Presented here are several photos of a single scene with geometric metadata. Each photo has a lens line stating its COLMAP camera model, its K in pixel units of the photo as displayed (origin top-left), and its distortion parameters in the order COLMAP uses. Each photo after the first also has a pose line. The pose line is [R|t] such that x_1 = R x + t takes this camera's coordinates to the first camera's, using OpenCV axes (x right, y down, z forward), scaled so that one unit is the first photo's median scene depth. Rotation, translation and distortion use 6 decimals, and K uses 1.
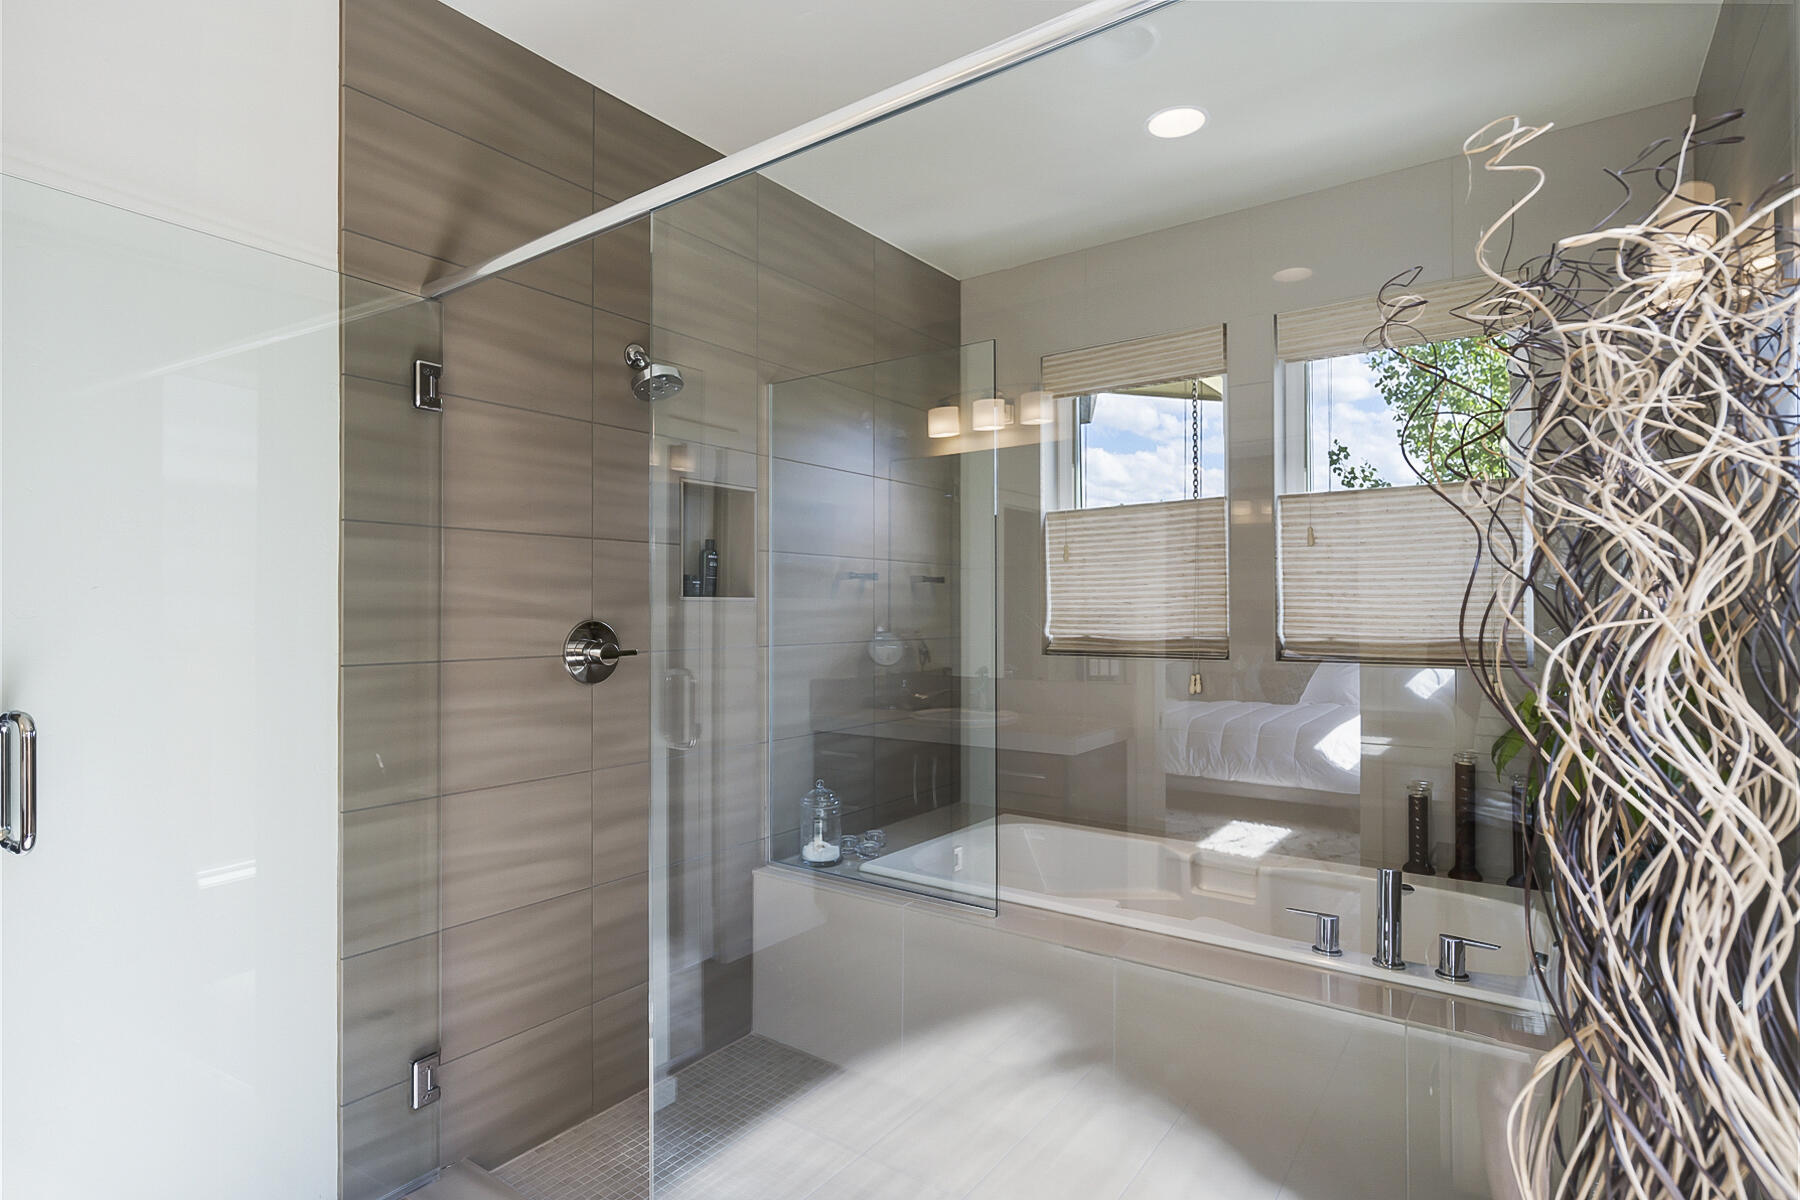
lens RADIAL K [[909.4, 0, 896.0], [0, 909.4, 606.6], [0, 0, 1]] dist [-0.008507, 0.002817]
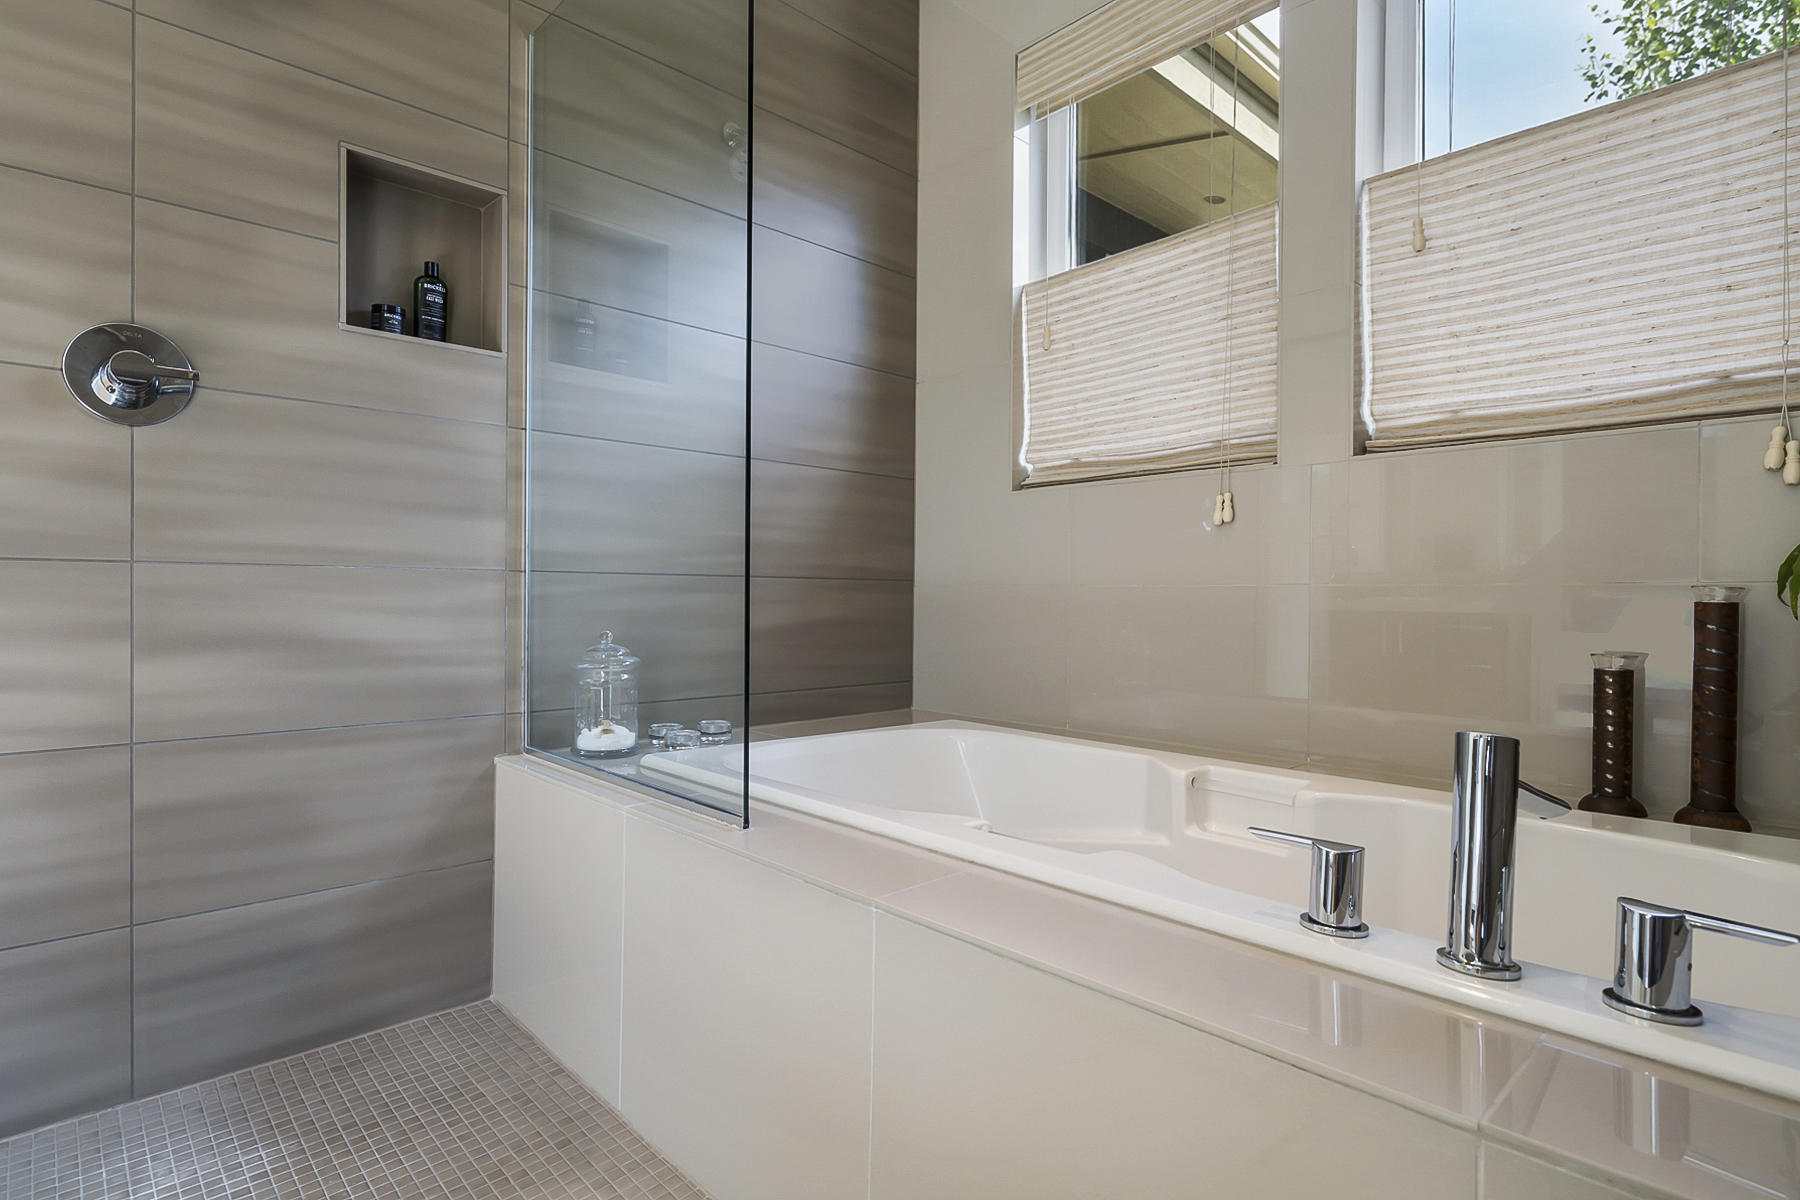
lens RADIAL K [[909.4, 0, 890.3], [0, 909.4, 599.8], [0, 0, 1]] dist [-0.008507, 0.002817]
pose [[0.981997, 0.010492, -0.188606, 0.247579], [-0.008504, 0.999899, 0.011347, 0.157811], [0.188707, -0.009539, 0.981987, 0.382306]]
